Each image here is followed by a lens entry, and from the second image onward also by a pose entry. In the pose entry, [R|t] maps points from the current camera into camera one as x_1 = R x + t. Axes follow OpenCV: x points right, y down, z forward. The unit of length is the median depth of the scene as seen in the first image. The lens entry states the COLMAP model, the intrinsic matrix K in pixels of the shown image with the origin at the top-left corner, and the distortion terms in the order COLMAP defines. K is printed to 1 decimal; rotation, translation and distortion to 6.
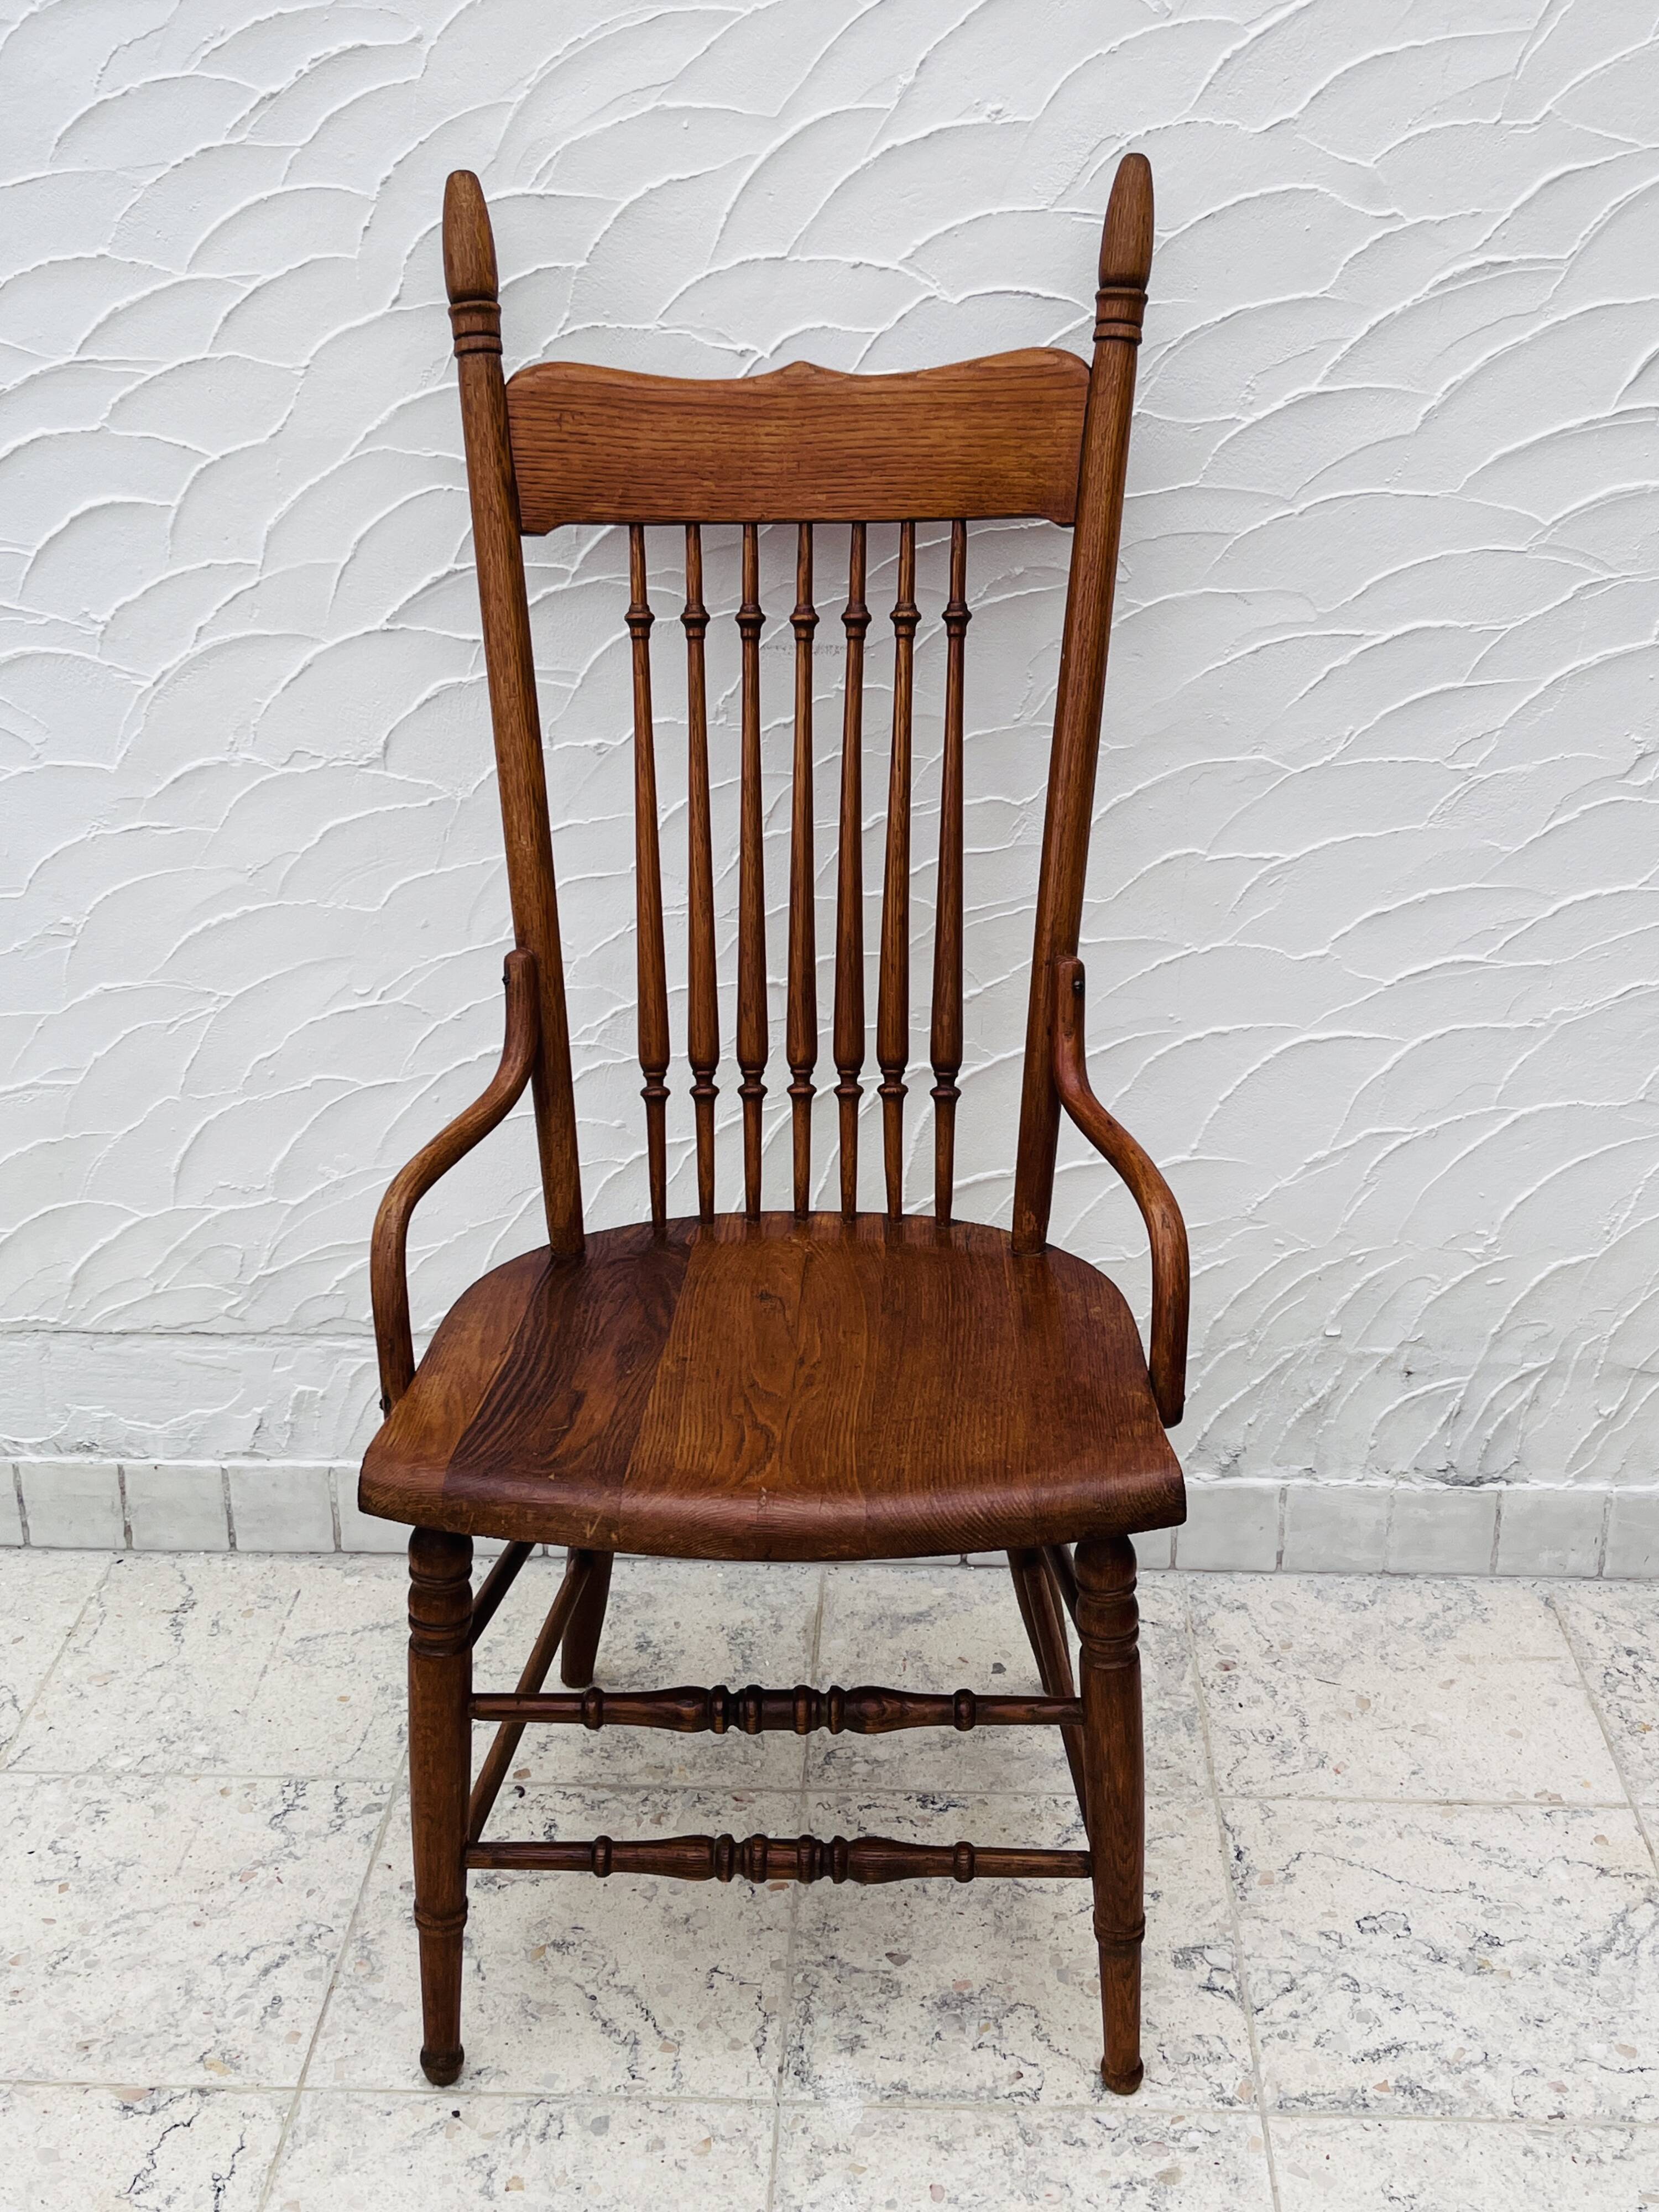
lens RADIAL K [[2490.4, 0, 858.0], [0, 2490.4, 1111.7], [0, 0, 1]] dist [0.028987, 0.000000]
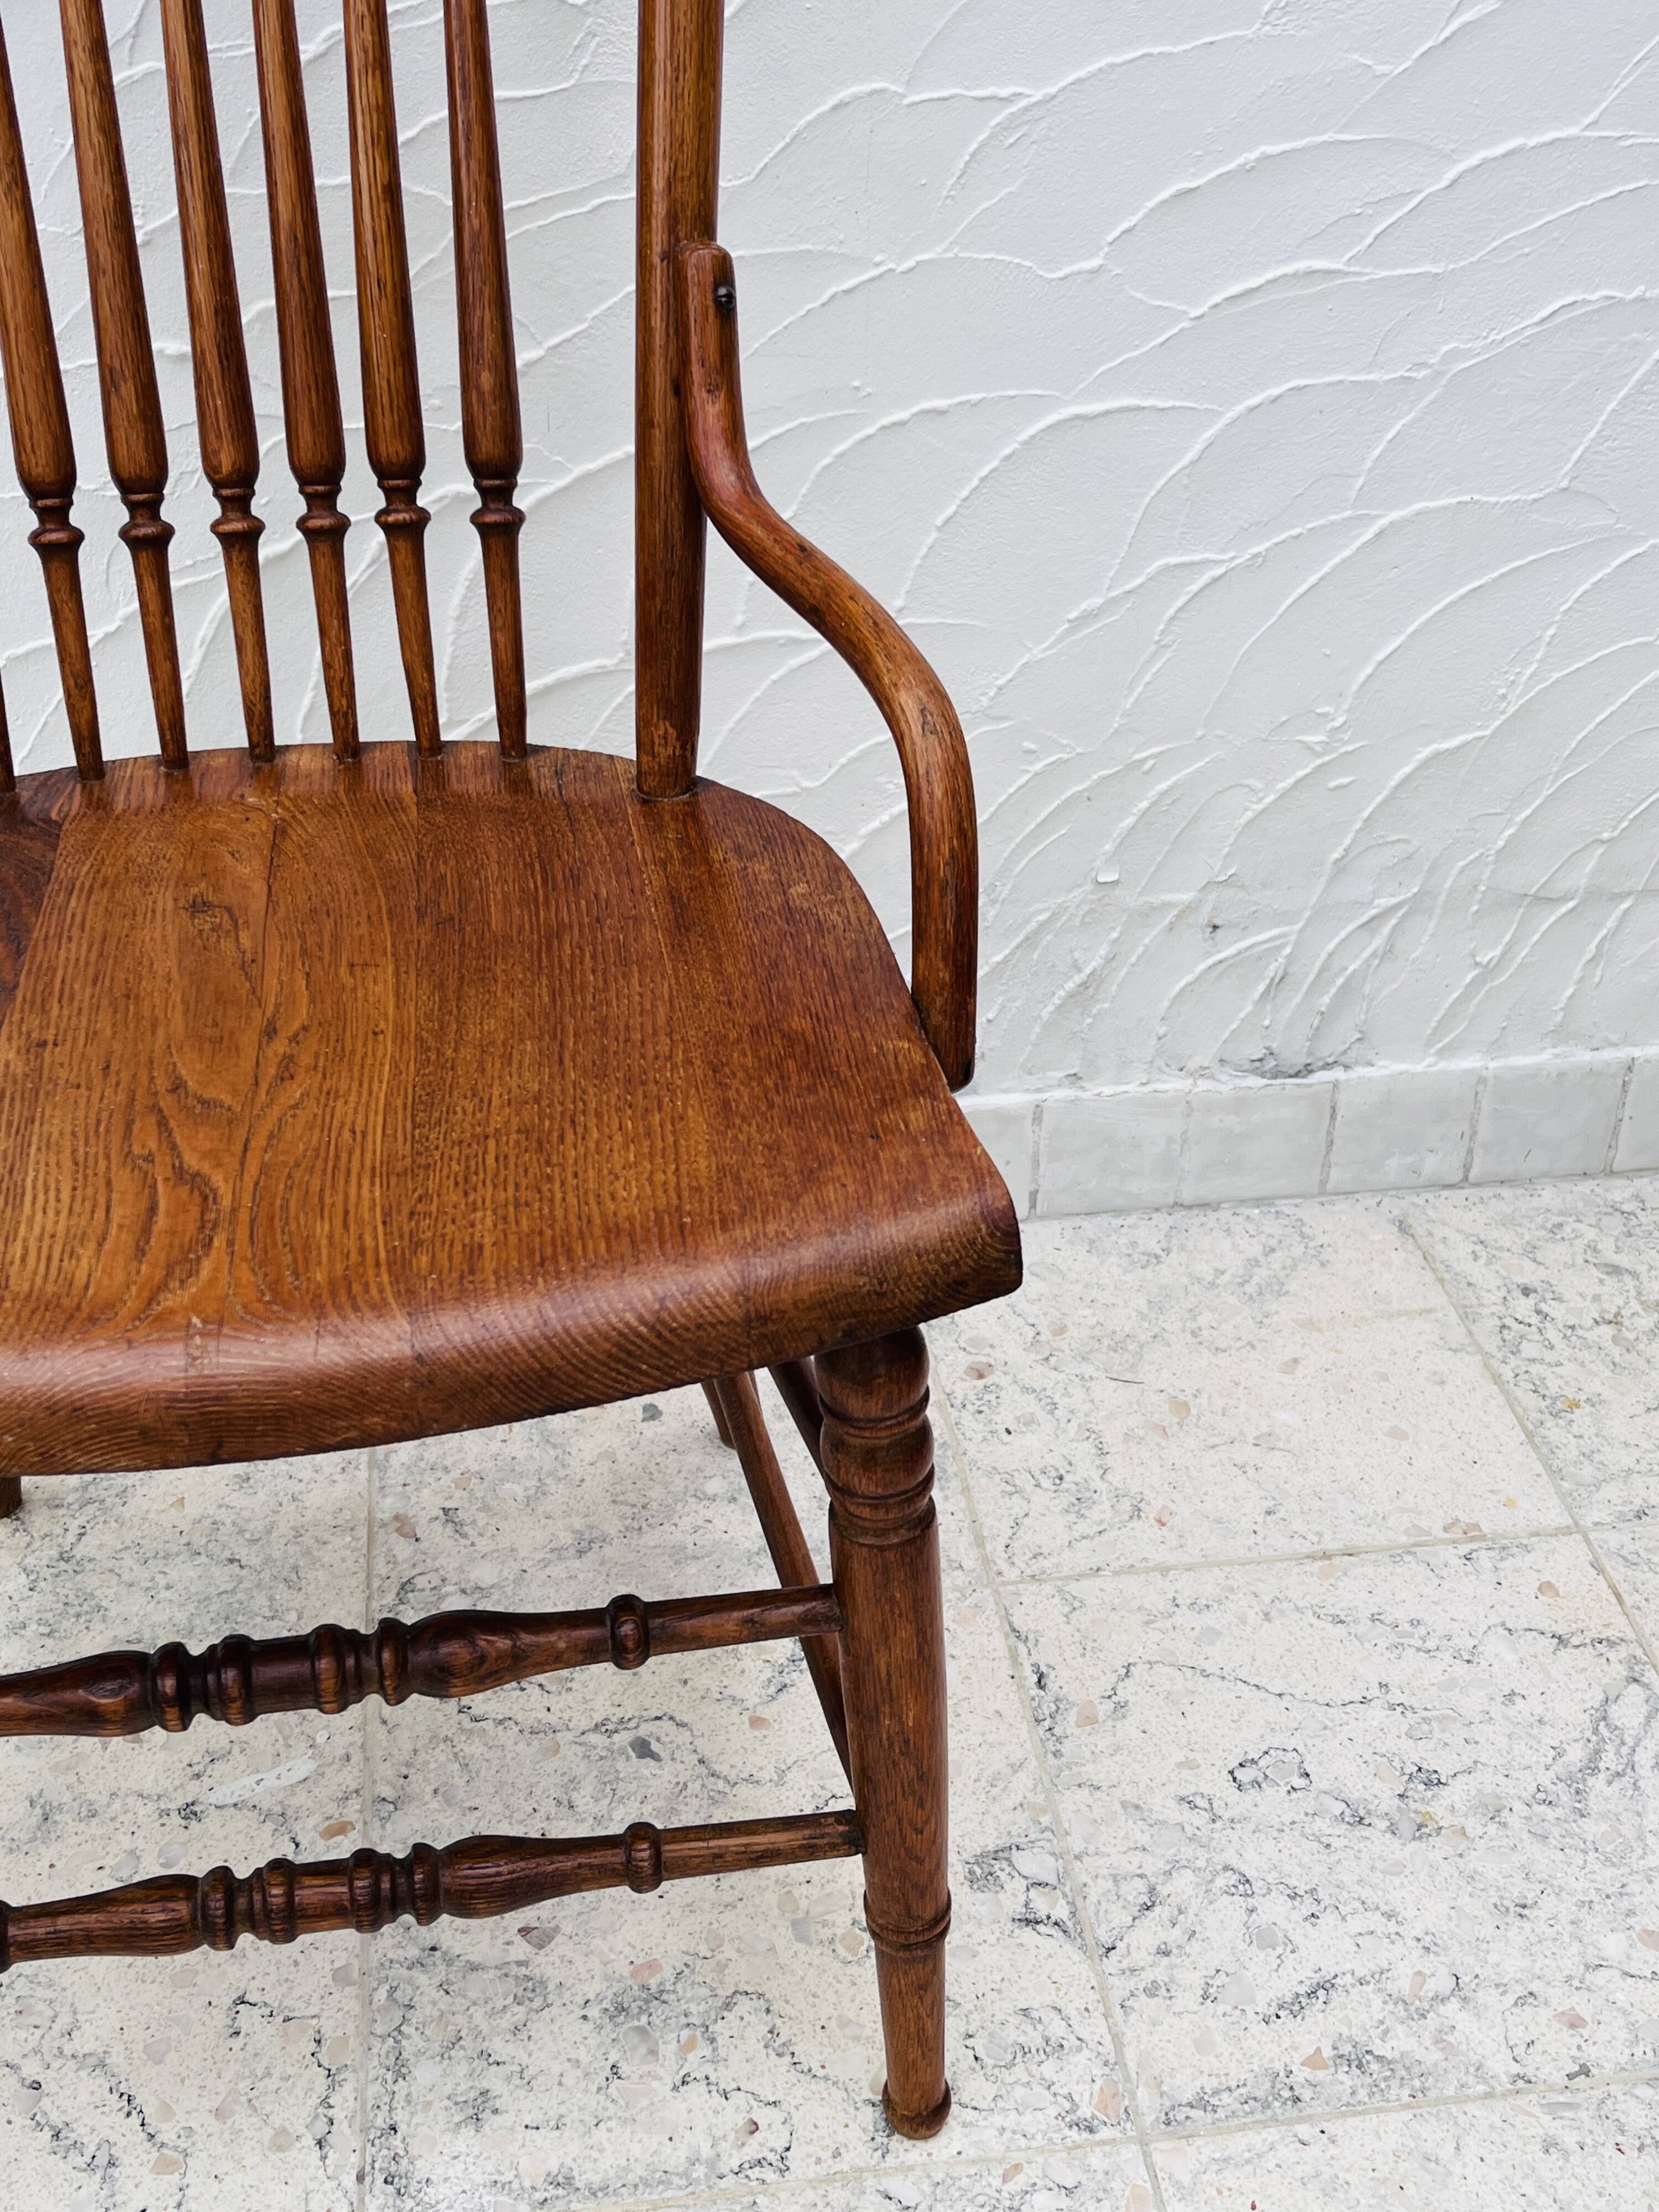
lens RADIAL K [[2490.4, 0, 855.4], [0, 2490.4, 1128.0], [0, 0, 1]] dist [0.028987, 0.000000]
pose [[0.982874, -0.090779, 0.160367, 0.011545], [0.057246, 0.977599, 0.202540, 0.017521], [-0.175162, -0.189891, 0.966054, 0.408513]]
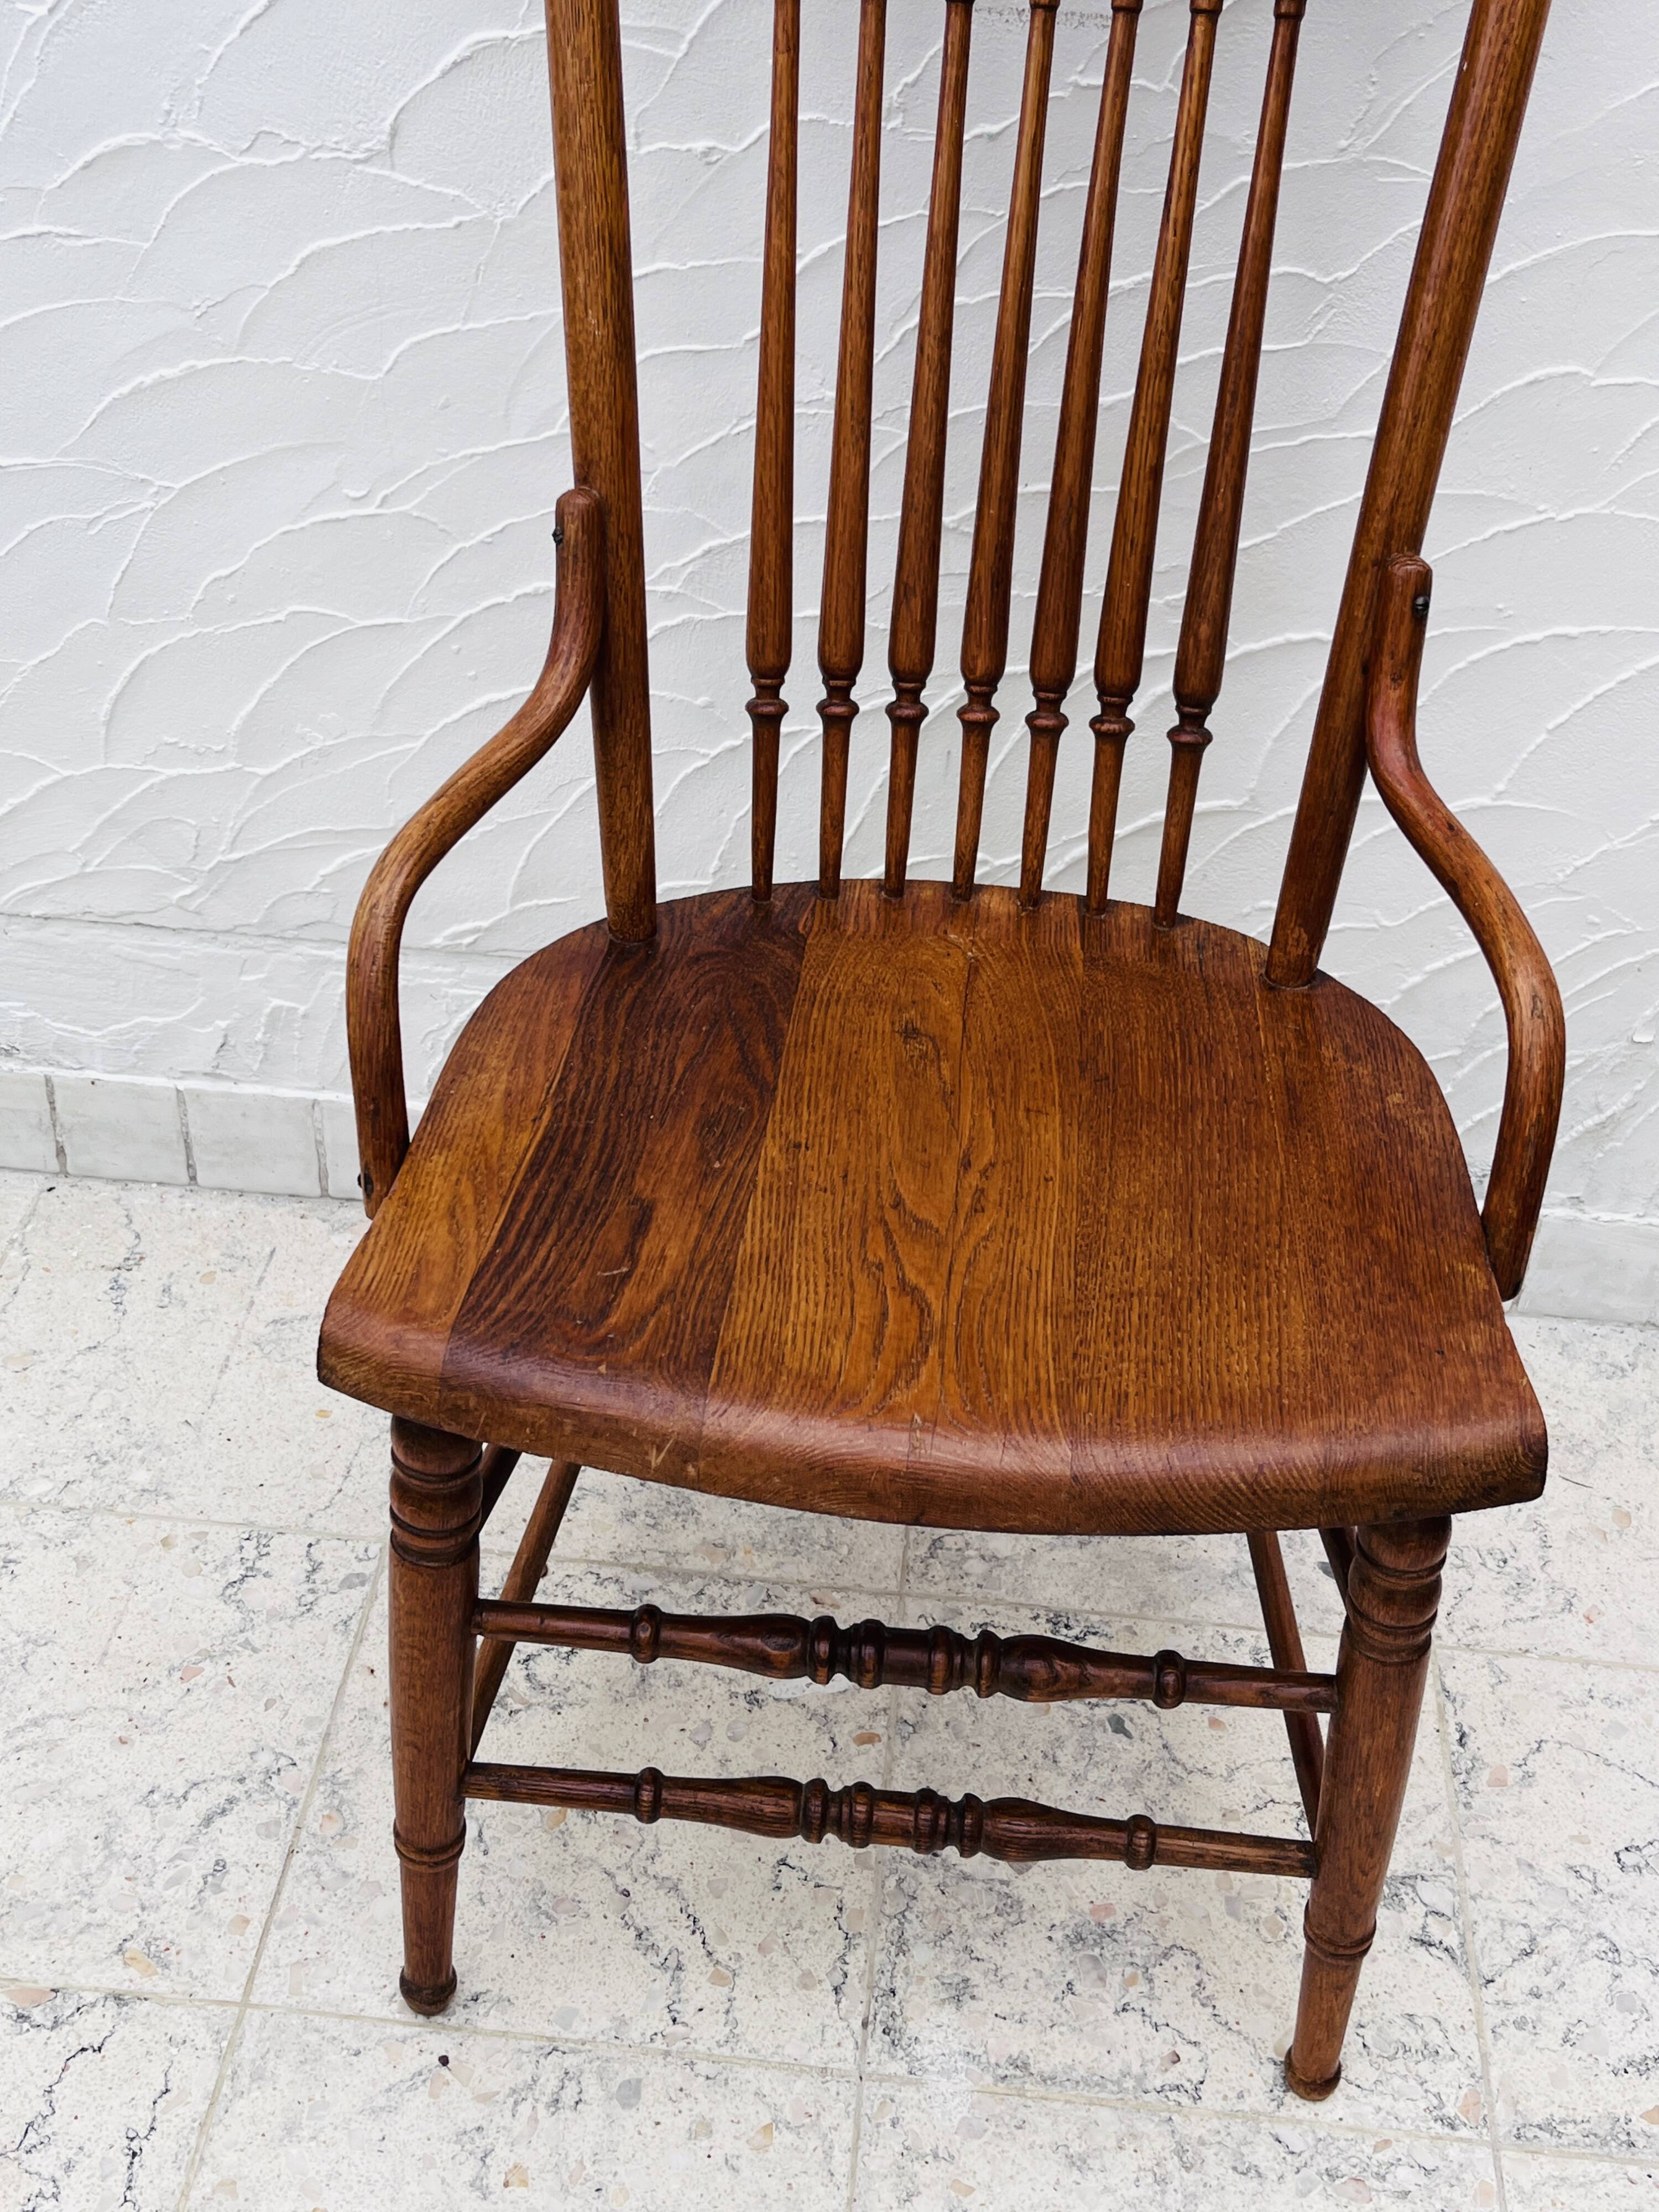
lens RADIAL K [[2490.4, 0, 823.2], [0, 2490.4, 1126.2], [0, 0, 1]] dist [0.028987, 0.000000]
pose [[0.997334, 0.070603, -0.018429, -0.045431], [-0.063325, 0.962953, 0.262130, -0.077968], [0.036254, -0.260265, 0.964856, 0.303644]]
